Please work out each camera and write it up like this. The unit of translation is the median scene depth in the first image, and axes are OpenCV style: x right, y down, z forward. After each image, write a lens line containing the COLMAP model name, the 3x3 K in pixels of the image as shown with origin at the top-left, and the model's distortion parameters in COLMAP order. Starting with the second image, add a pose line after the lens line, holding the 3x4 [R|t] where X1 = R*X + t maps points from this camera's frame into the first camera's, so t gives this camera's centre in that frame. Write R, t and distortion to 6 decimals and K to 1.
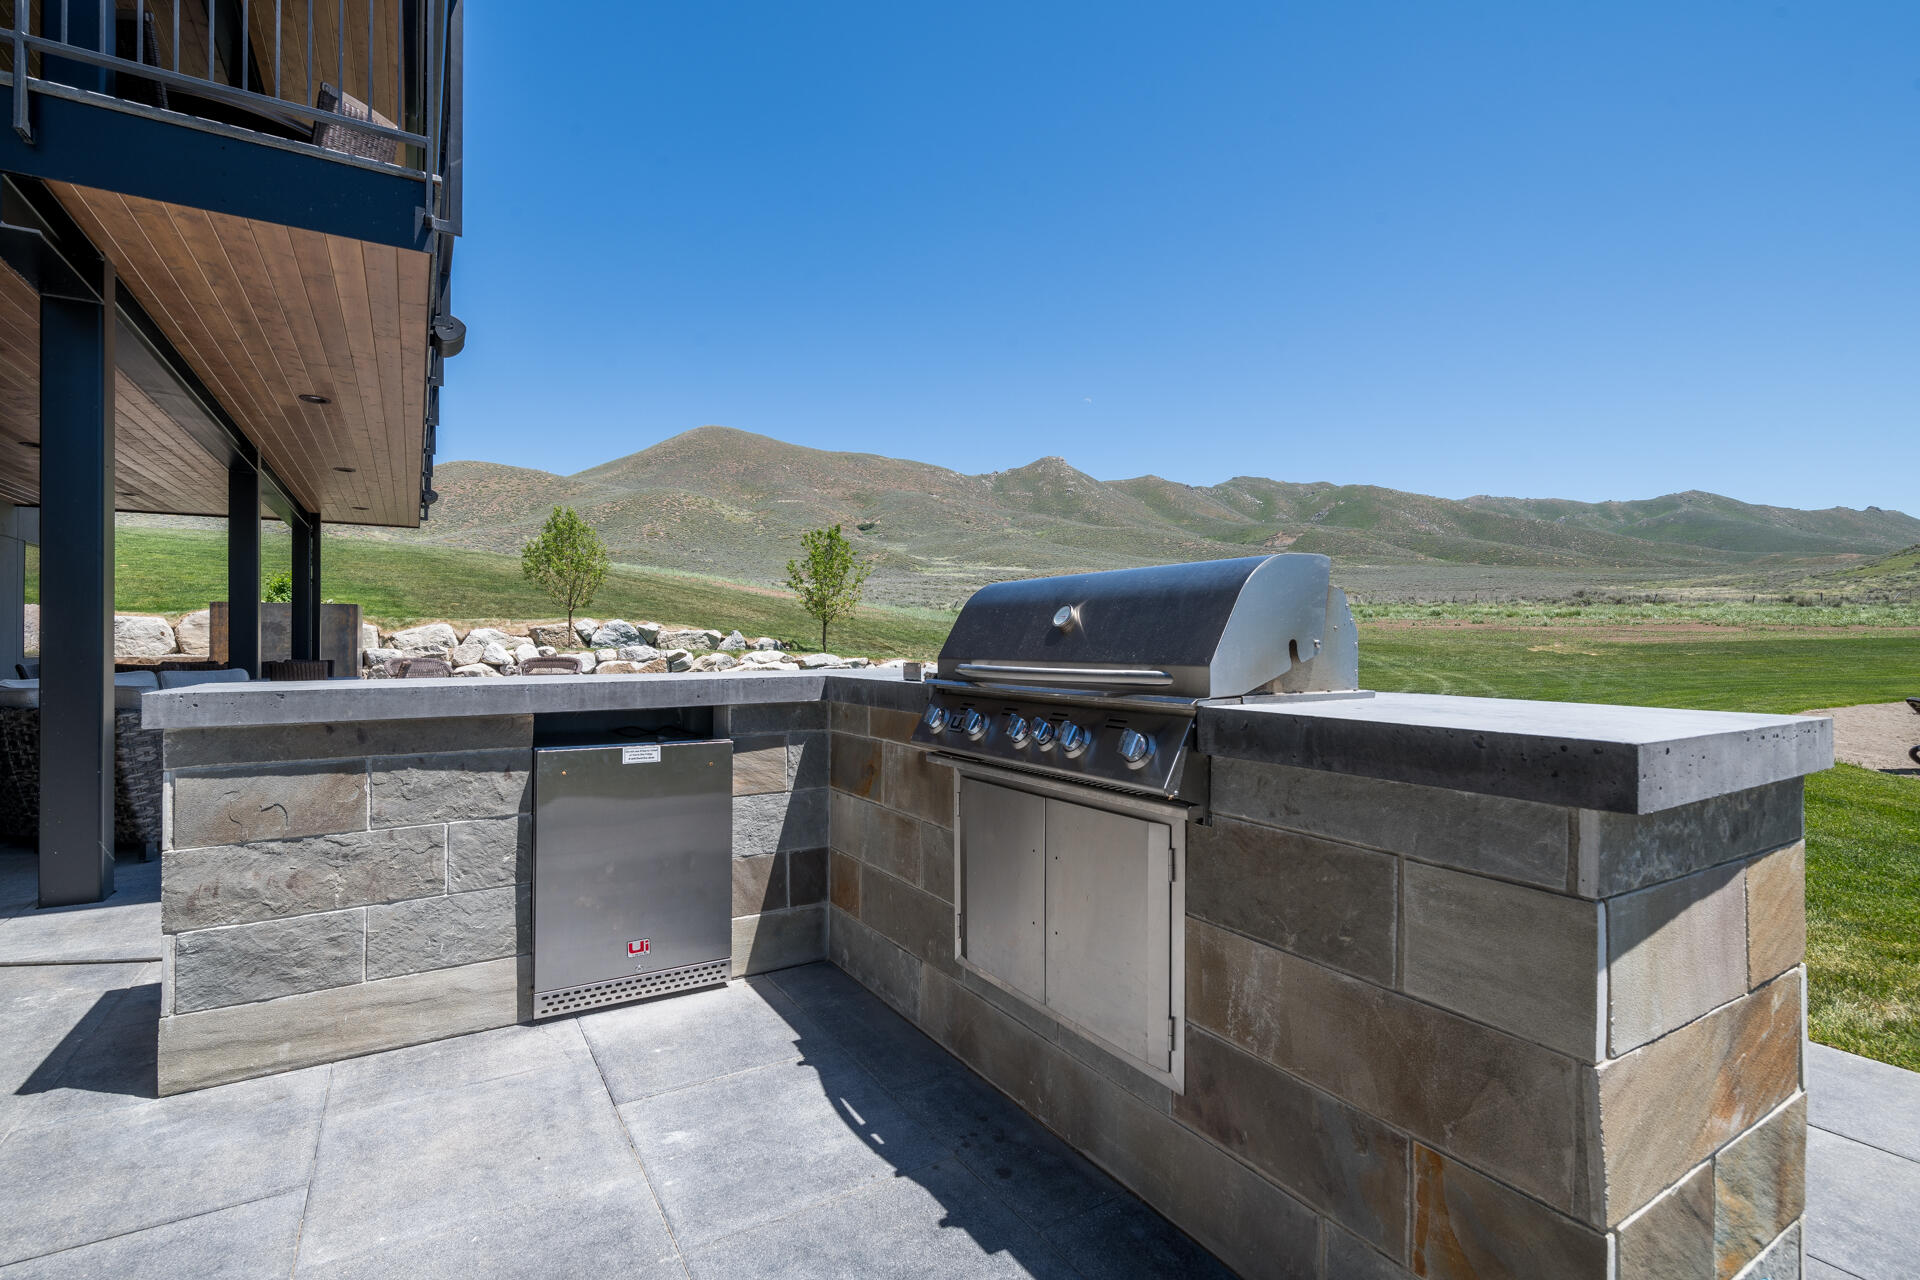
lens RADIAL K [[925.9, 0, 958.3], [0, 925.9, 637.5], [0, 0, 1]] dist [-0.001485, -0.000581]
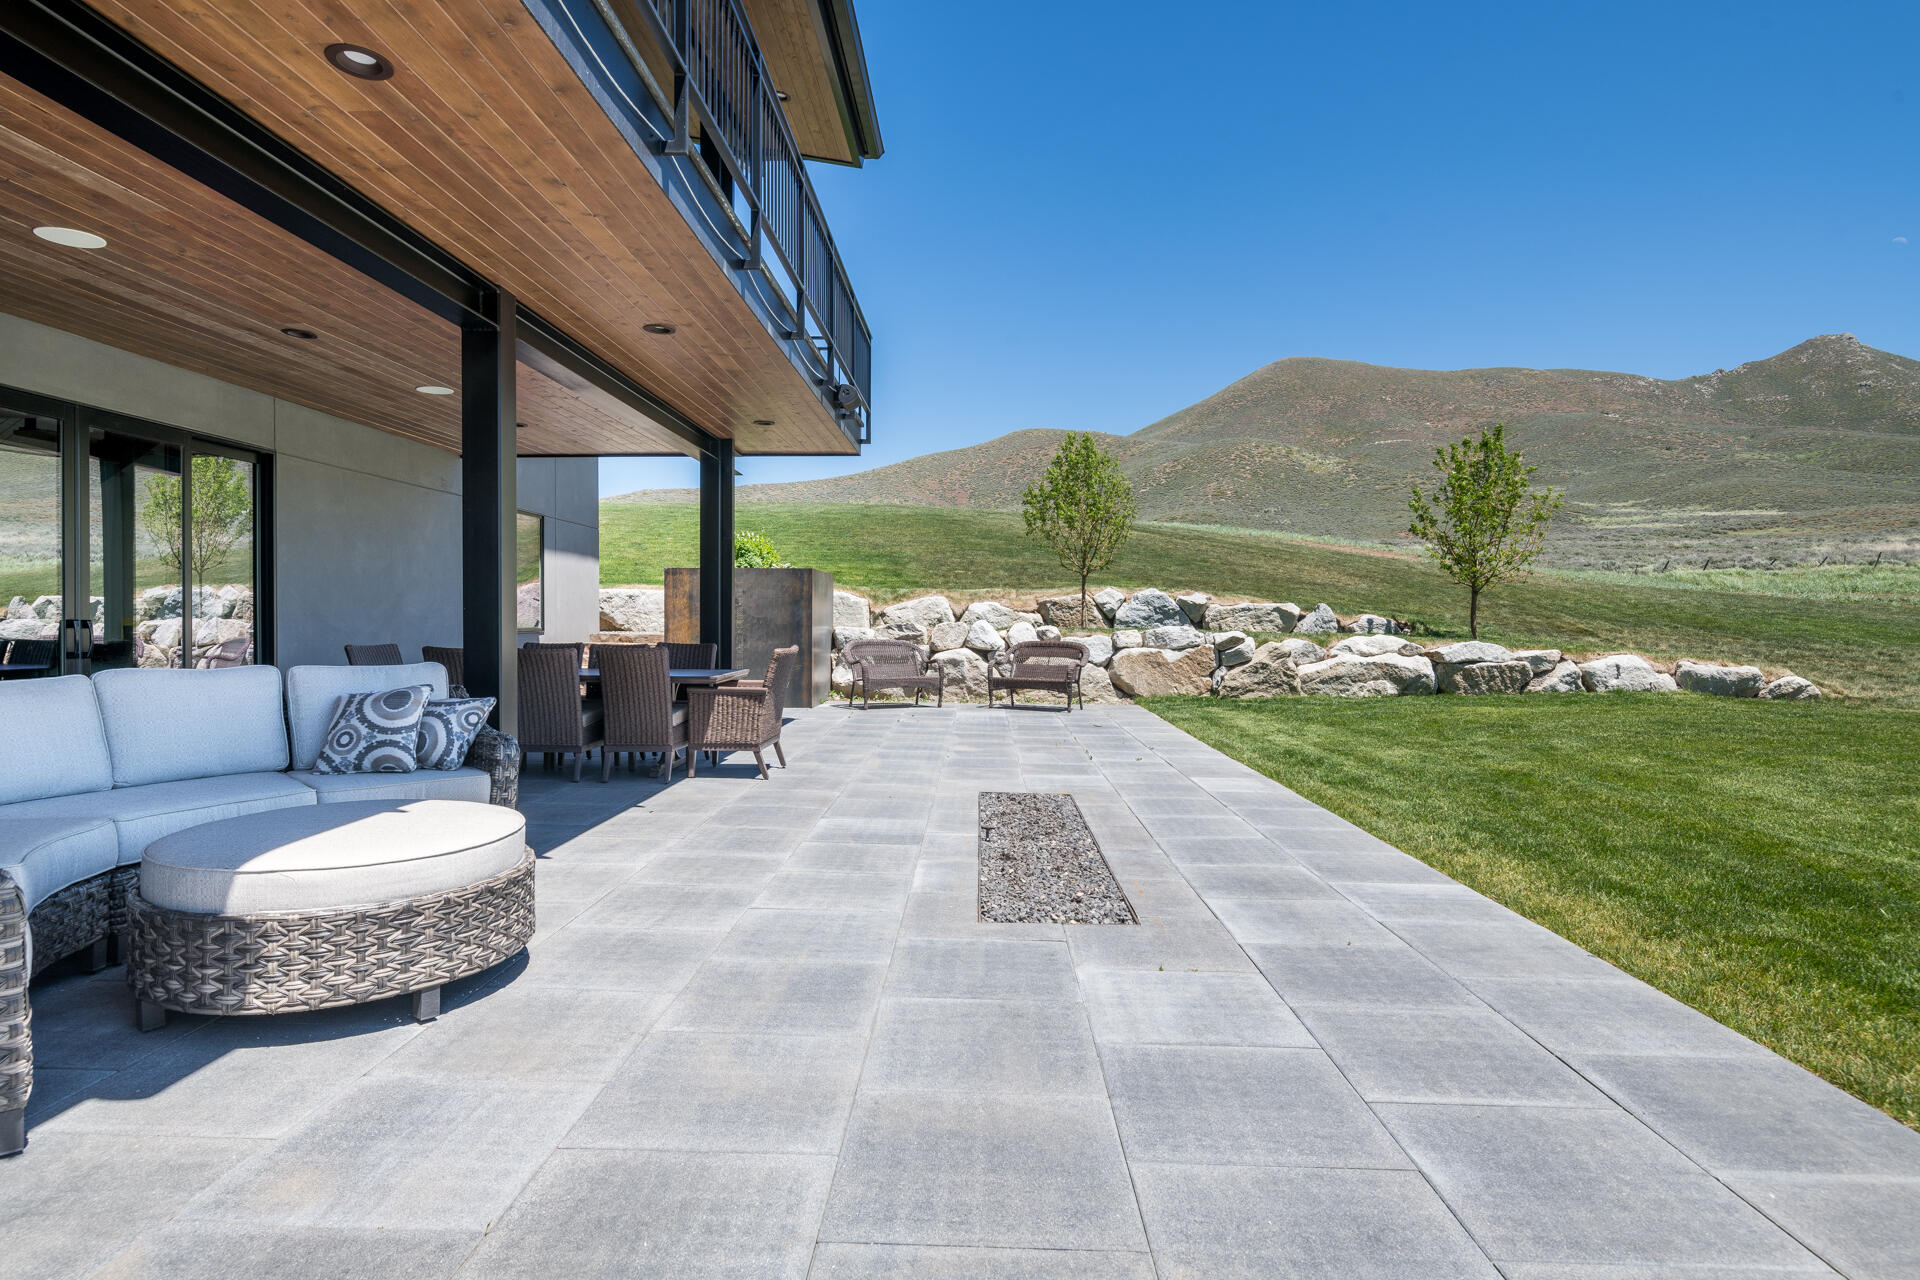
lens RADIAL K [[1039.8, 0, 951.9], [0, 1039.8, 627.5], [0, 0, 1]] dist [-0.001267, -0.000329]
pose [[0.839712, 0.008926, -0.542959, -0.059145], [-0.002909, 0.999925, 0.011938, 0.001352], [0.543024, -0.008445, 0.839675, 0.232475]]
